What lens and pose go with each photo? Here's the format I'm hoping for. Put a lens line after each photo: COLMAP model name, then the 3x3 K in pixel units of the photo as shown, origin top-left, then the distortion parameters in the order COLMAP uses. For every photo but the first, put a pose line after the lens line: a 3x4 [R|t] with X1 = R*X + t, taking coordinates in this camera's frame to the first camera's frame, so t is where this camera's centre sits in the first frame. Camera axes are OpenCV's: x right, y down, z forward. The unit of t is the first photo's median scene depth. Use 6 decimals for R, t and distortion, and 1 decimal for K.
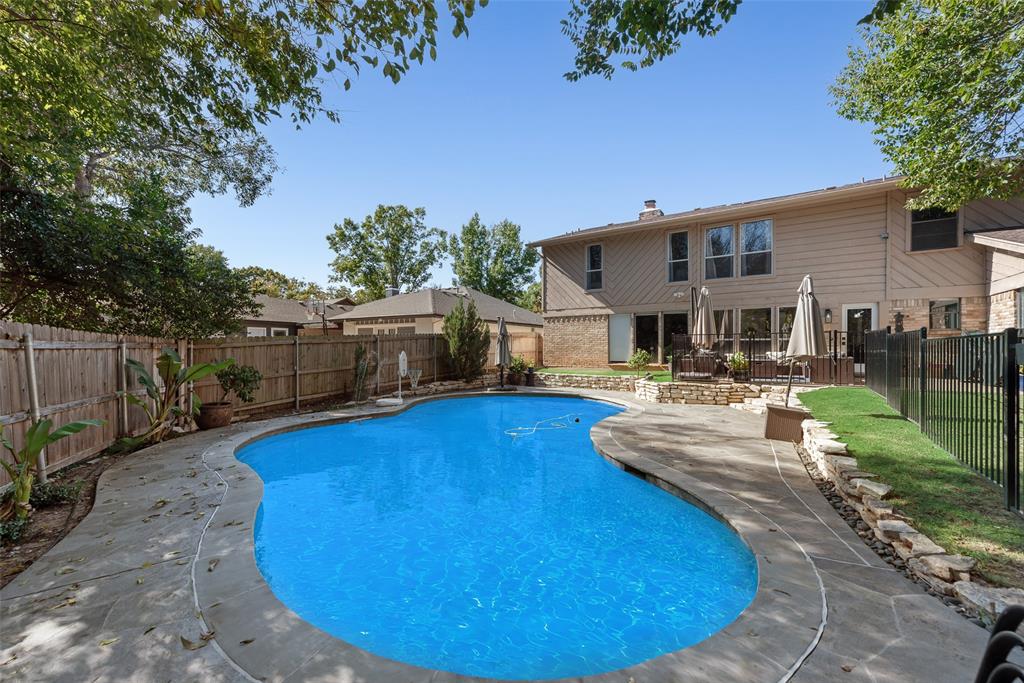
lens RADIAL K [[402.5, 0, 506.9], [0, 402.5, 343.5], [0, 0, 1]] dist [0.001749, 0.000056]
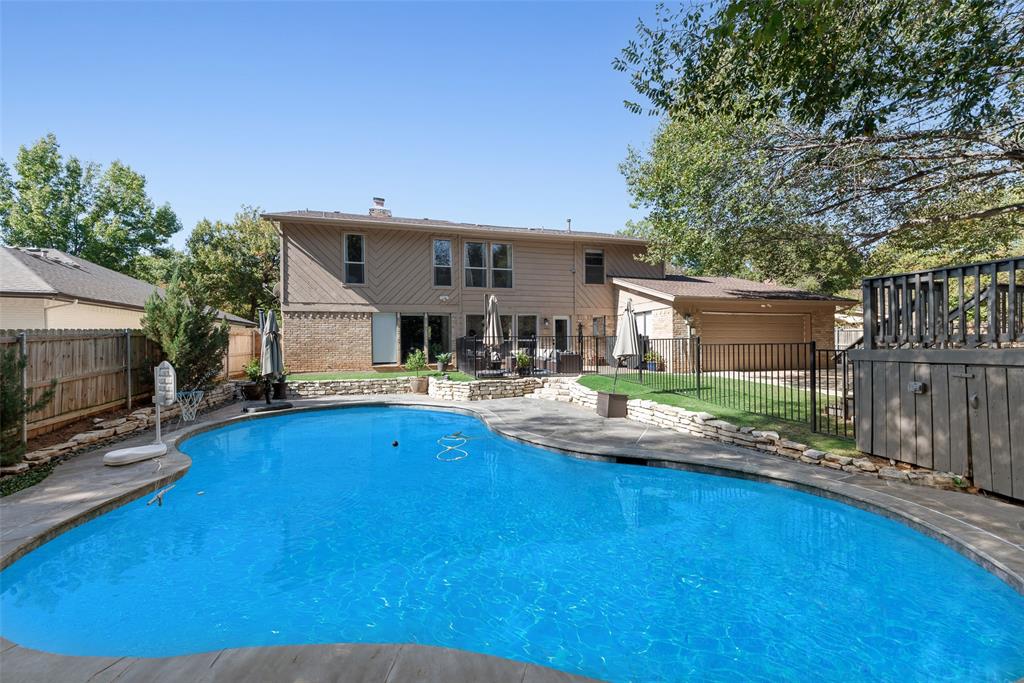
lens RADIAL K [[398.0, 0, 509.4], [0, 398.0, 339.1], [0, 0, 1]] dist [0.002713, 0.000026]
pose [[0.654072, 0.004468, 0.756419, -0.258291], [-0.000943, 0.999987, -0.005092, -0.007226], [-0.756432, 0.002617, 0.654068, 0.178319]]
